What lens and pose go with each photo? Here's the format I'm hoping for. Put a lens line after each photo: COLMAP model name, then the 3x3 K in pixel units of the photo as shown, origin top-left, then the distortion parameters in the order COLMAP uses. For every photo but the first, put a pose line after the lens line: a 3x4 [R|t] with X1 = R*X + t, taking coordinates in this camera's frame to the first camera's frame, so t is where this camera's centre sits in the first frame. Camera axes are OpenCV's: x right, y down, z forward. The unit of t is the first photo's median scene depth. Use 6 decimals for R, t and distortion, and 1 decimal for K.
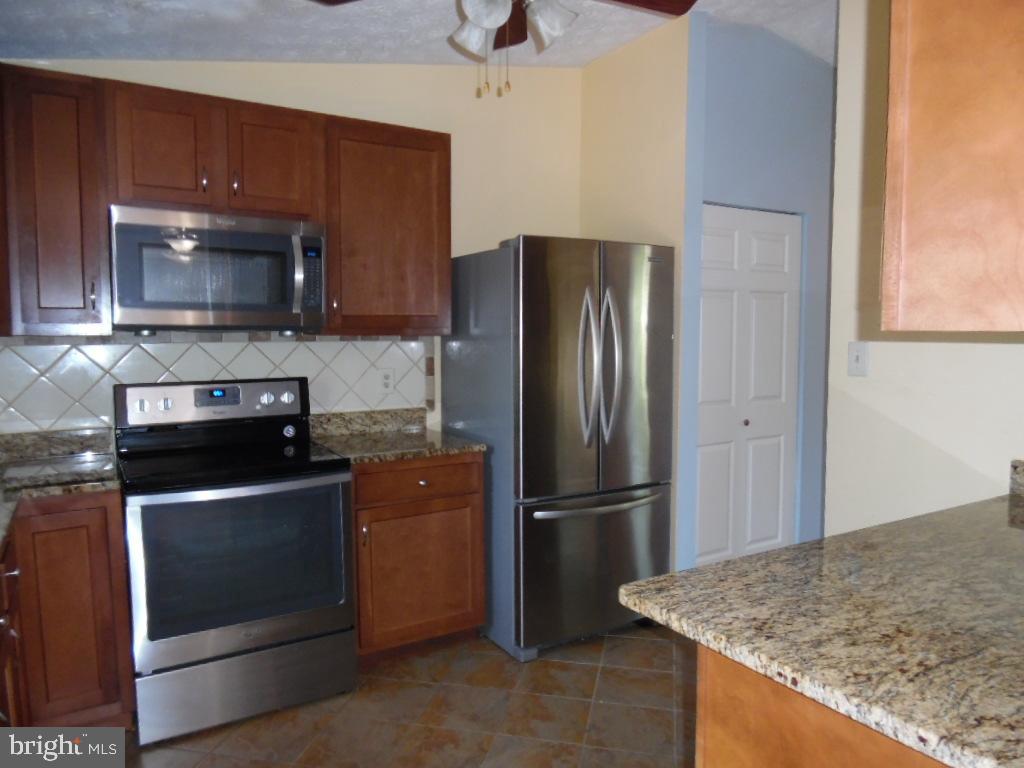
lens RADIAL K [[727.1, 0, 511.7], [0, 727.1, 389.1], [0, 0, 1]] dist [0.002314, 0.001943]
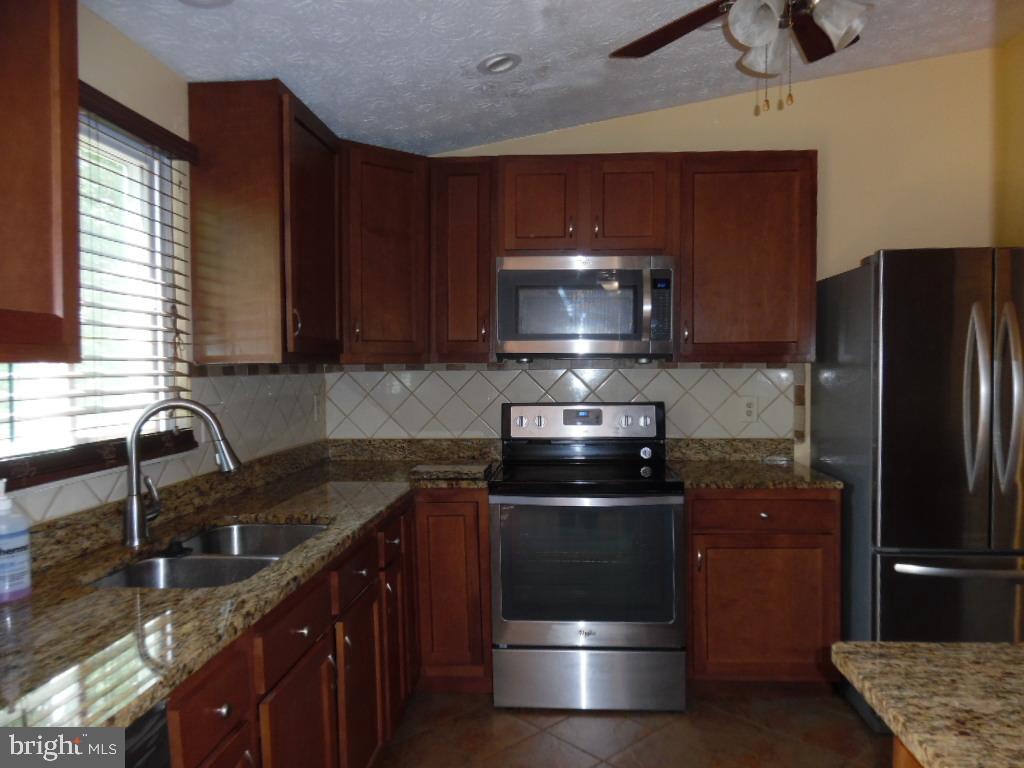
lens RADIAL K [[722.4, 0, 517.8], [0, 722.4, 388.4], [0, 0, 1]] dist [-0.000864, -0.032823]
pose [[0.820897, 0.017594, -0.570805, 0.151777], [-0.041504, 0.998720, -0.028905, 0.002624], [0.569566, 0.047419, 0.820577, 0.025110]]
